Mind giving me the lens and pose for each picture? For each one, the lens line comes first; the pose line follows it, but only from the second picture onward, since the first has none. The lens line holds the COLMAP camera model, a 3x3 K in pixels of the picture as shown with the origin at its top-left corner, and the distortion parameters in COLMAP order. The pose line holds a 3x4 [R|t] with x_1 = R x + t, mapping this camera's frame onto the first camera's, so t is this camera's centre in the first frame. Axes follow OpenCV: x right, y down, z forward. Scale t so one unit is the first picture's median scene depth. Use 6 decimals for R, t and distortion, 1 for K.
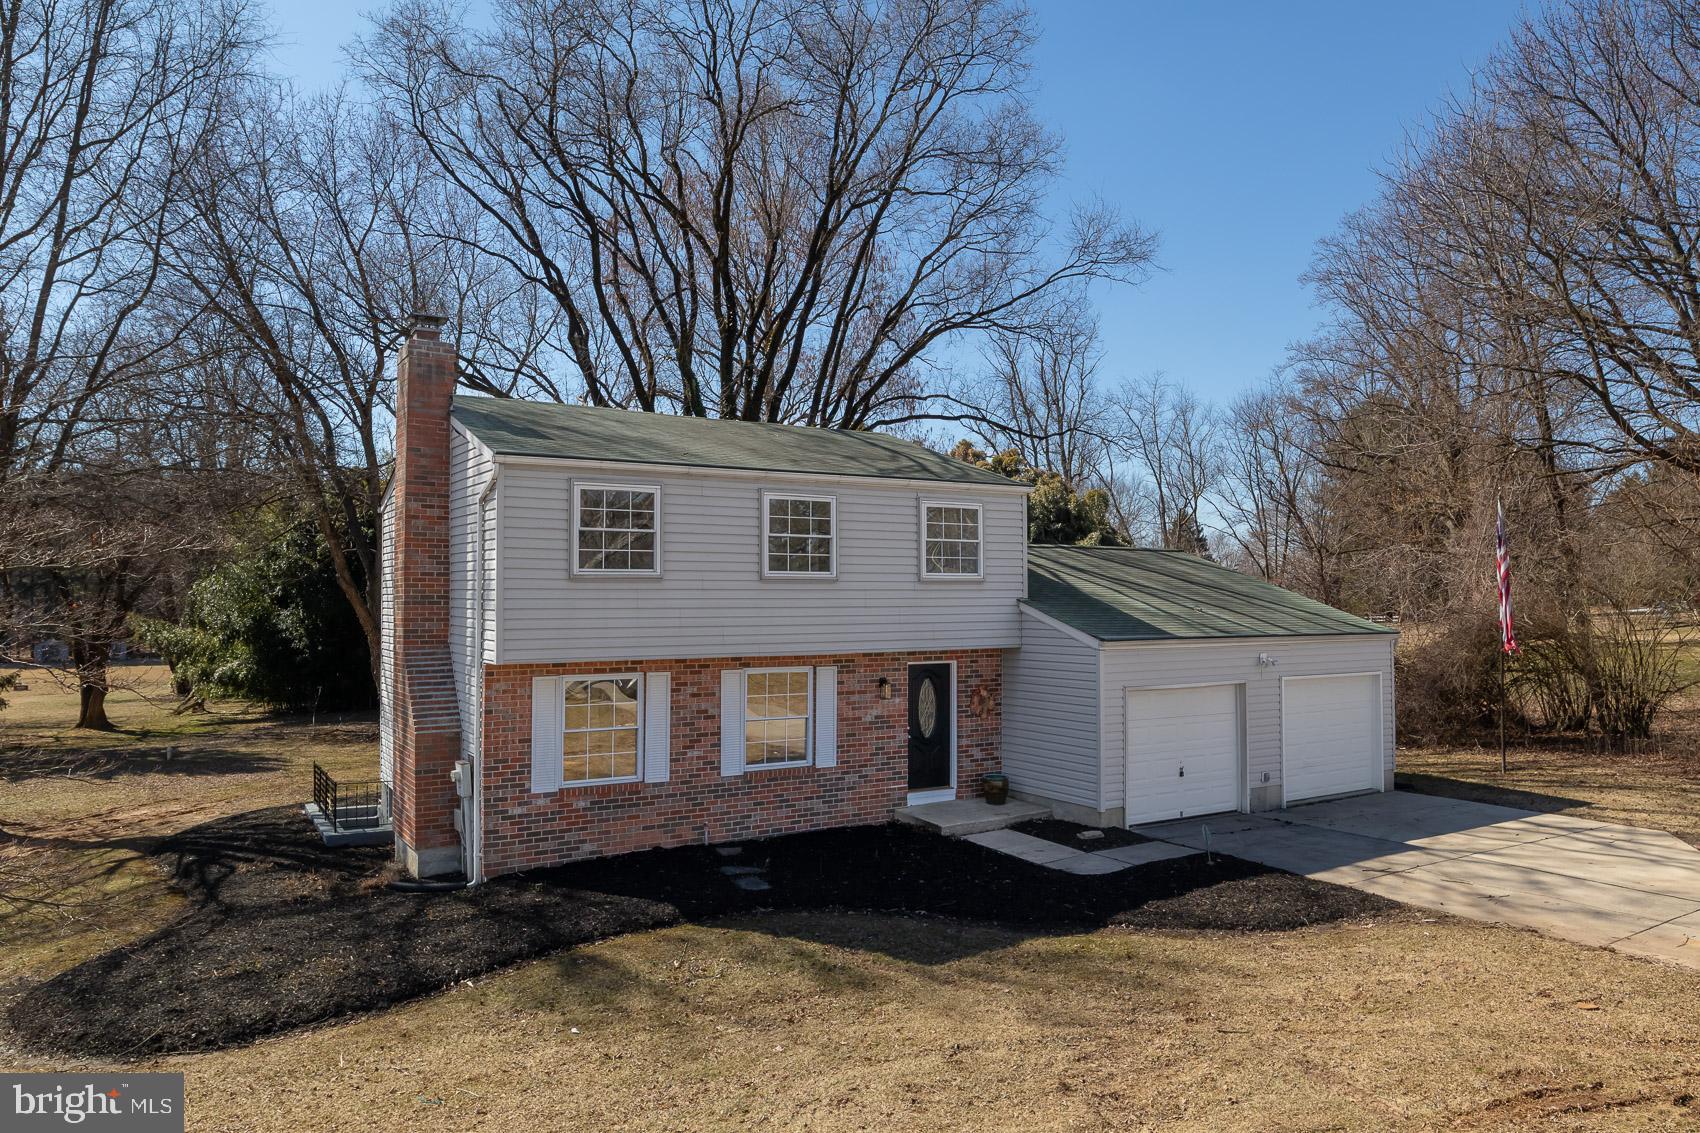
lens RADIAL K [[1228.4, 0, 870.9], [0, 1228.4, 569.9], [0, 0, 1]] dist [-0.030039, 0.000988]
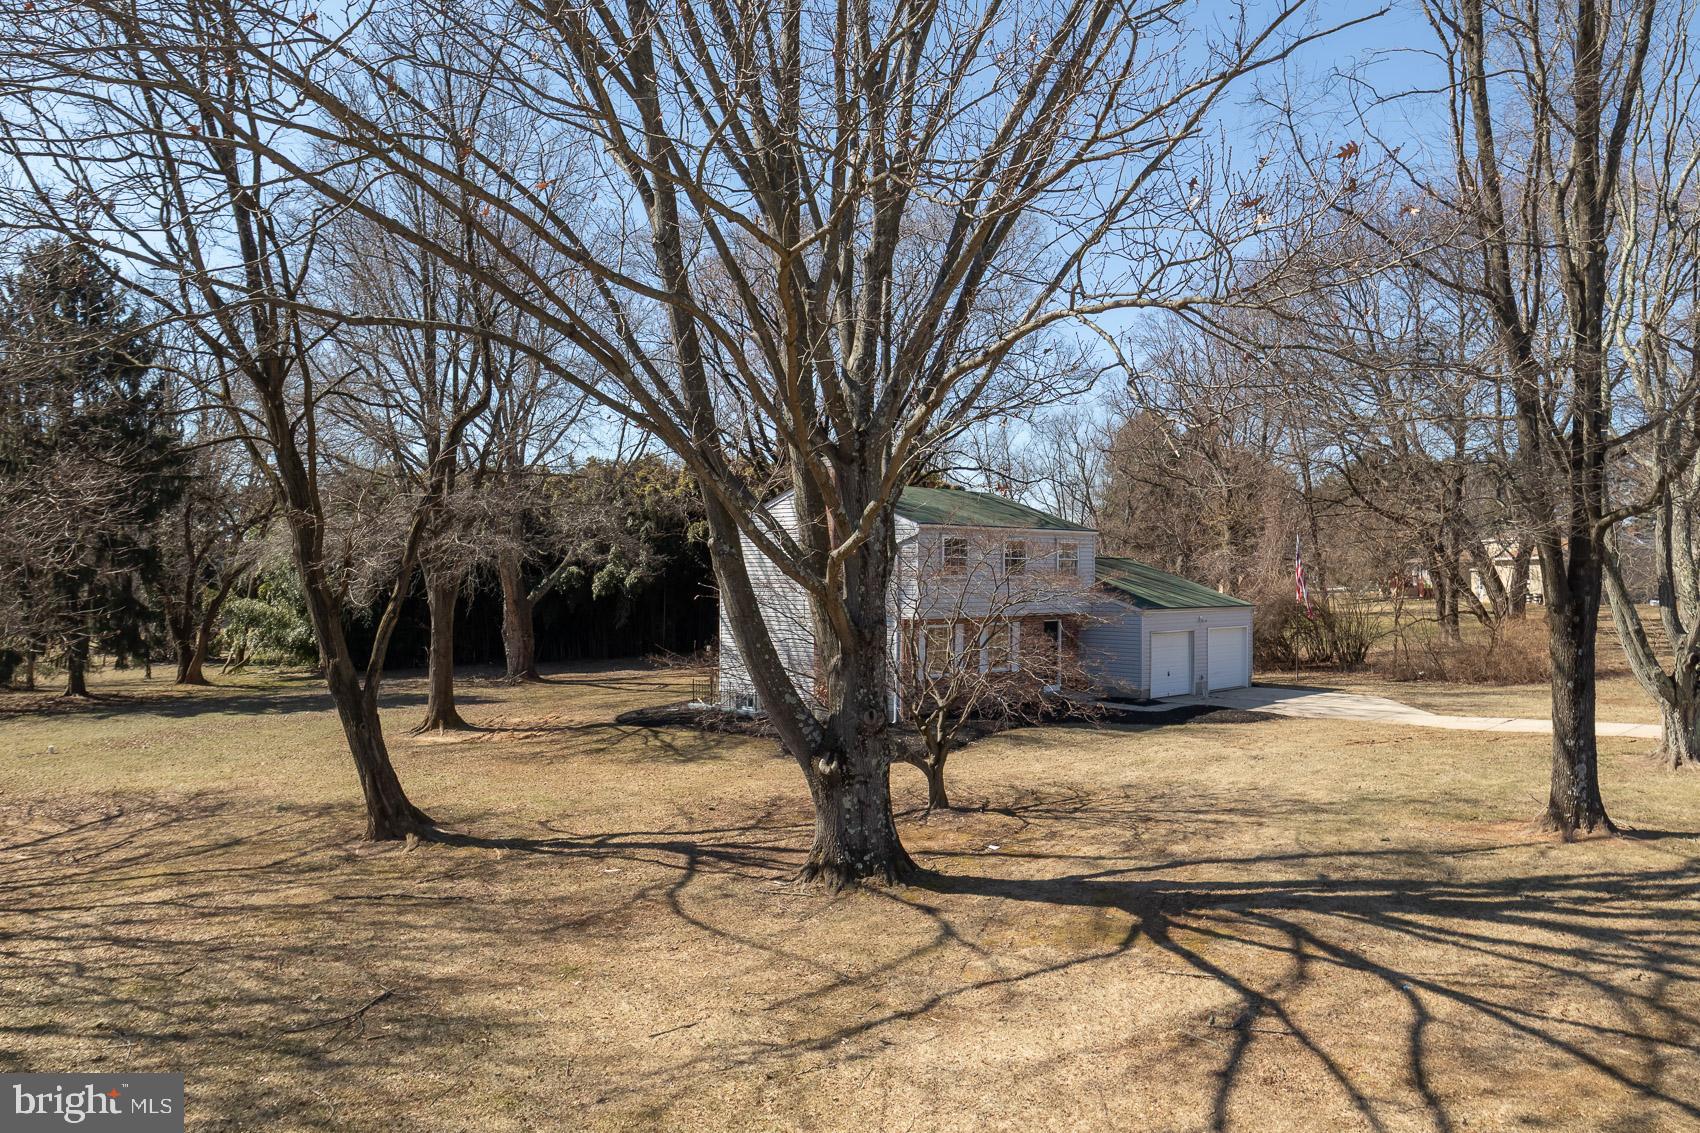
lens RADIAL K [[1228.4, 0, 870.9], [0, 1228.4, 569.9], [0, 0, 1]] dist [-0.030039, 0.000988]
pose [[0.977195, 0.011181, 0.212048, -0.750788], [-0.014835, 0.999767, 0.015652, -0.037337], [-0.211824, -0.018440, 0.977134, -1.009518]]
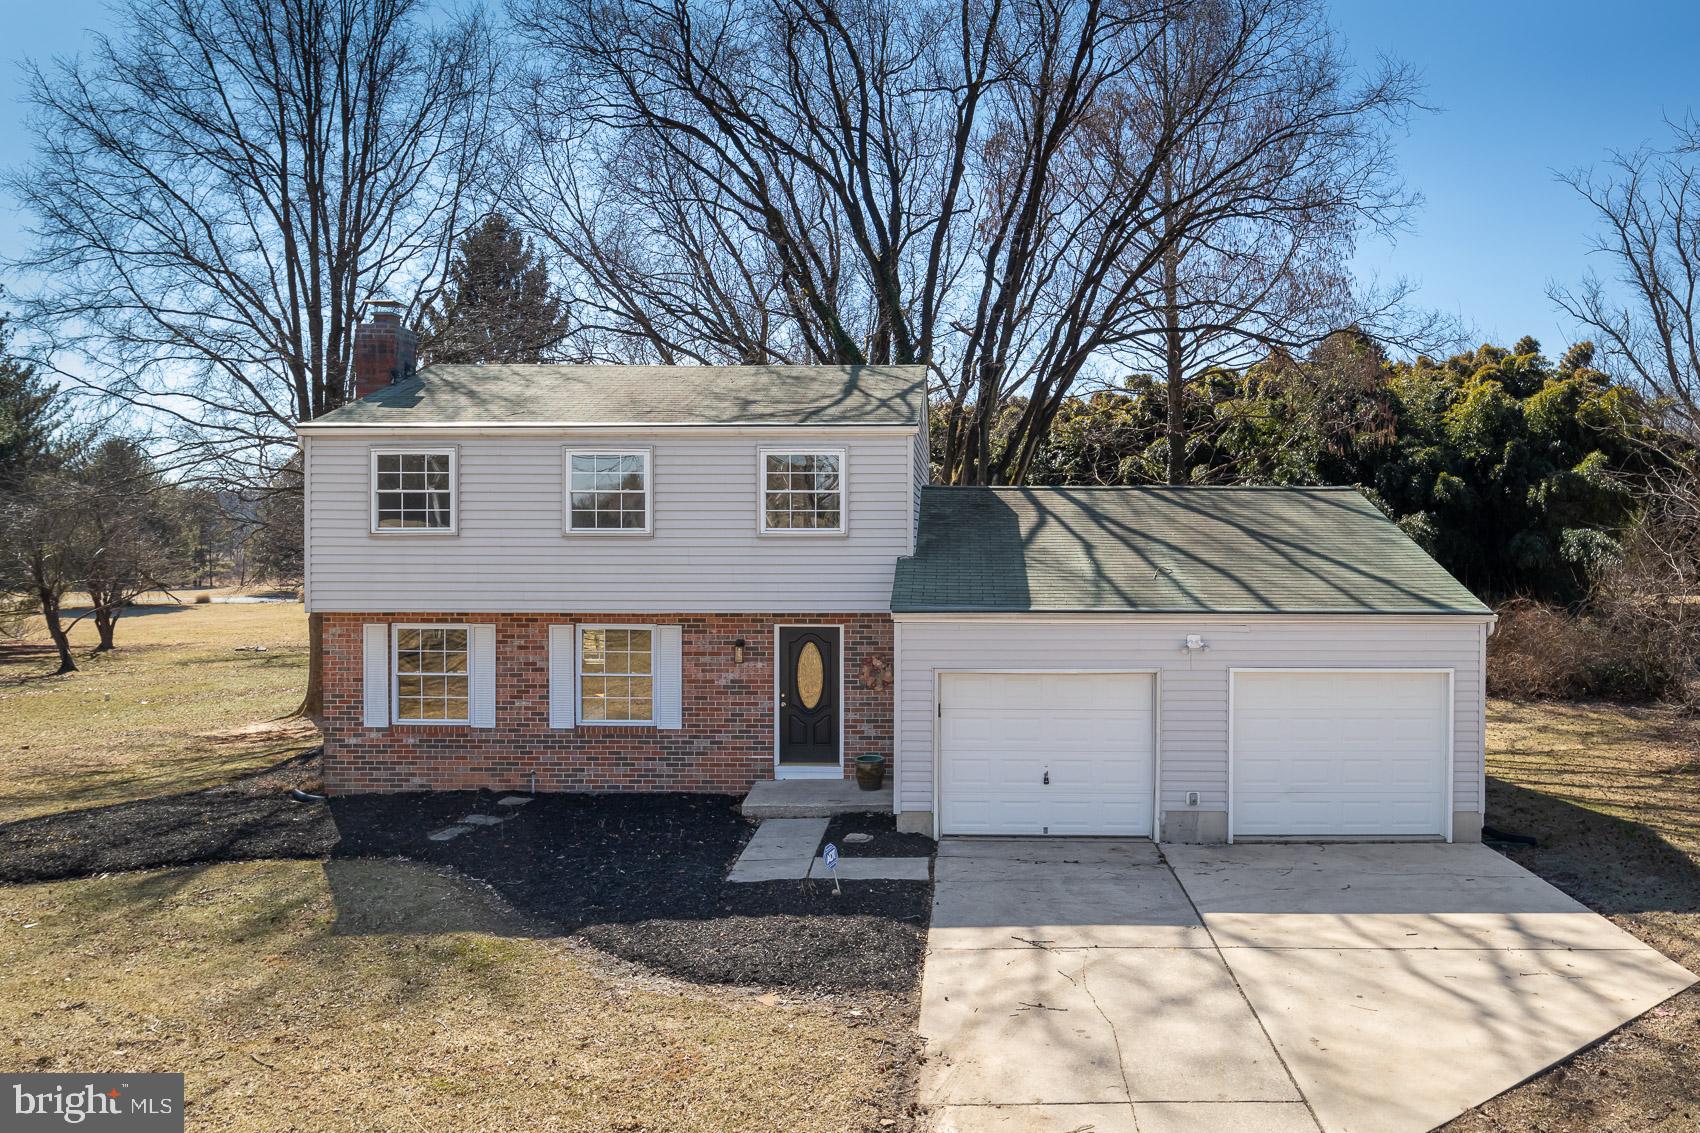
lens RADIAL K [[1210.2, 0, 936.7], [0, 1210.2, 548.7], [0, 0, 1]] dist [-0.028107, 0.001700]
pose [[0.825259, 0.009054, -0.564682, 0.711148], [0.009274, 0.999519, 0.029580, -0.008248], [0.564678, -0.029648, 0.824779, 0.355540]]
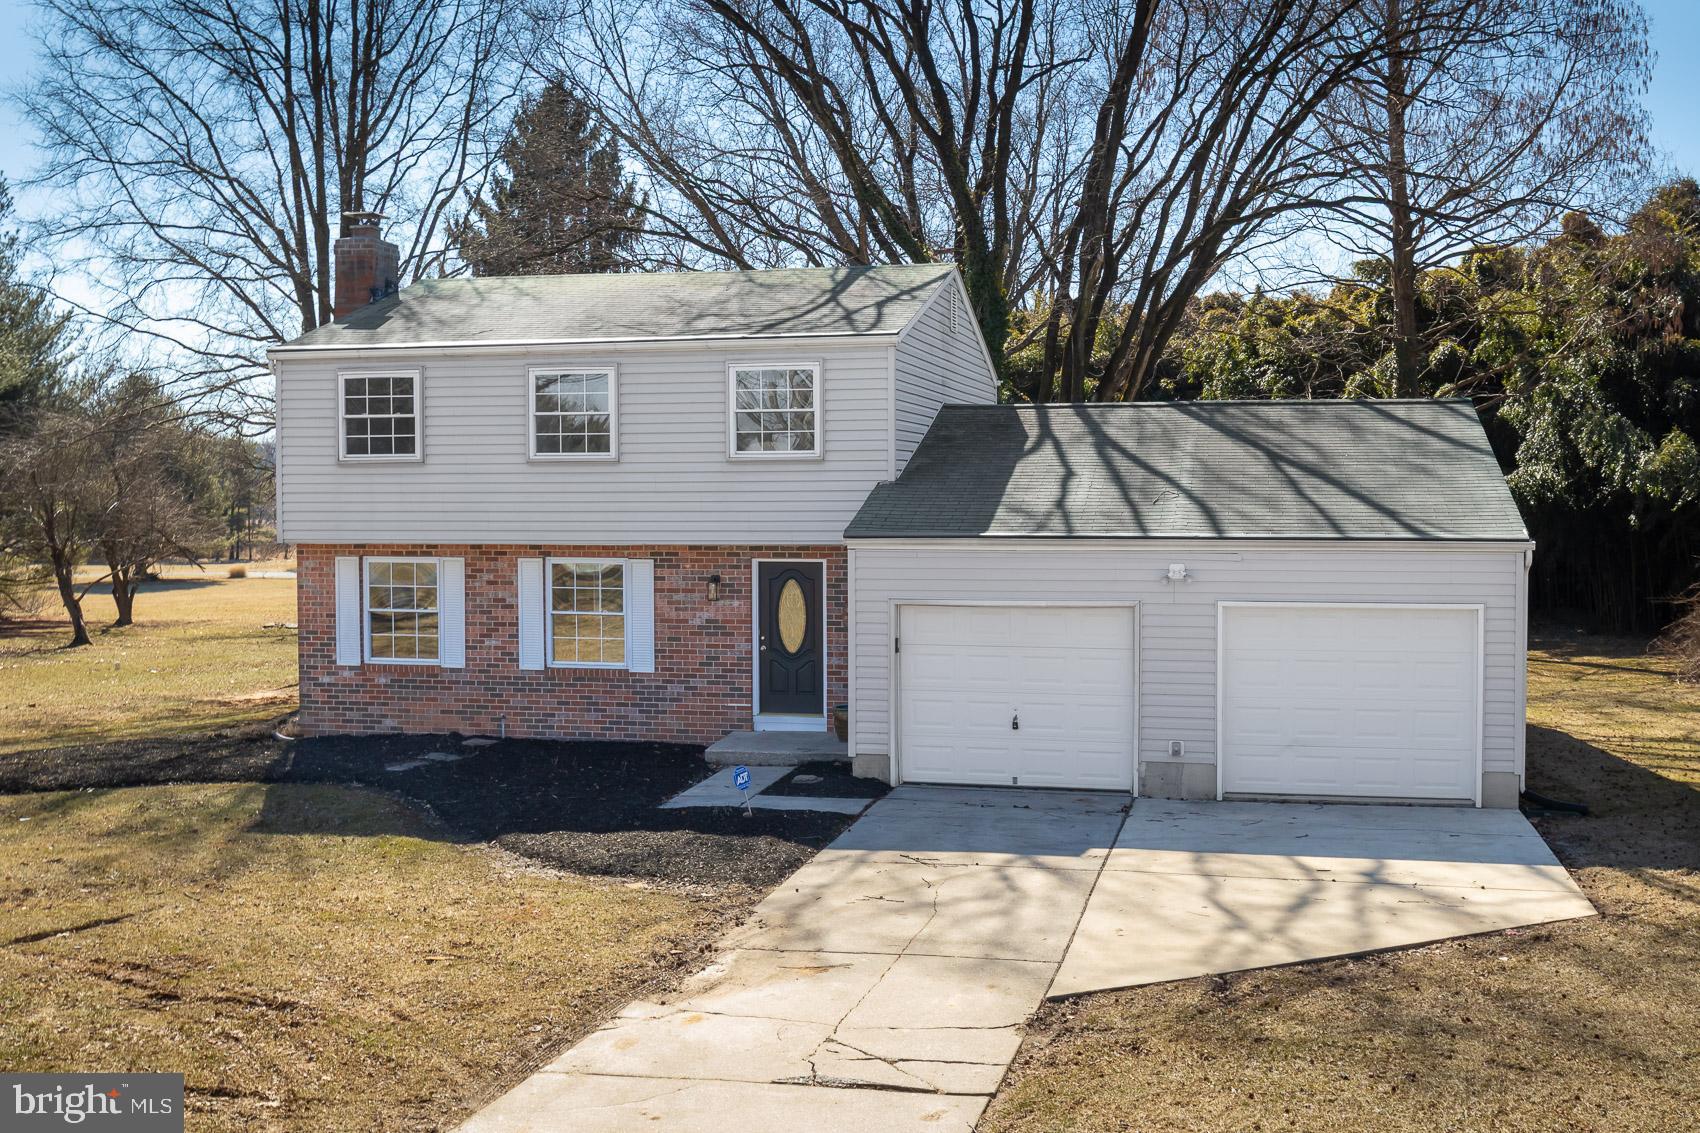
lens RADIAL K [[1734.2, 0, 850.0], [0, 1734.2, 566.5], [0, 0, 1]] dist [-0.050513, -0.020247]
pose [[0.686329, 0.029304, -0.726700, 1.030010], [0.016311, 0.998316, 0.055663, 0.017694], [0.727108, -0.050056, 0.684696, 0.268132]]
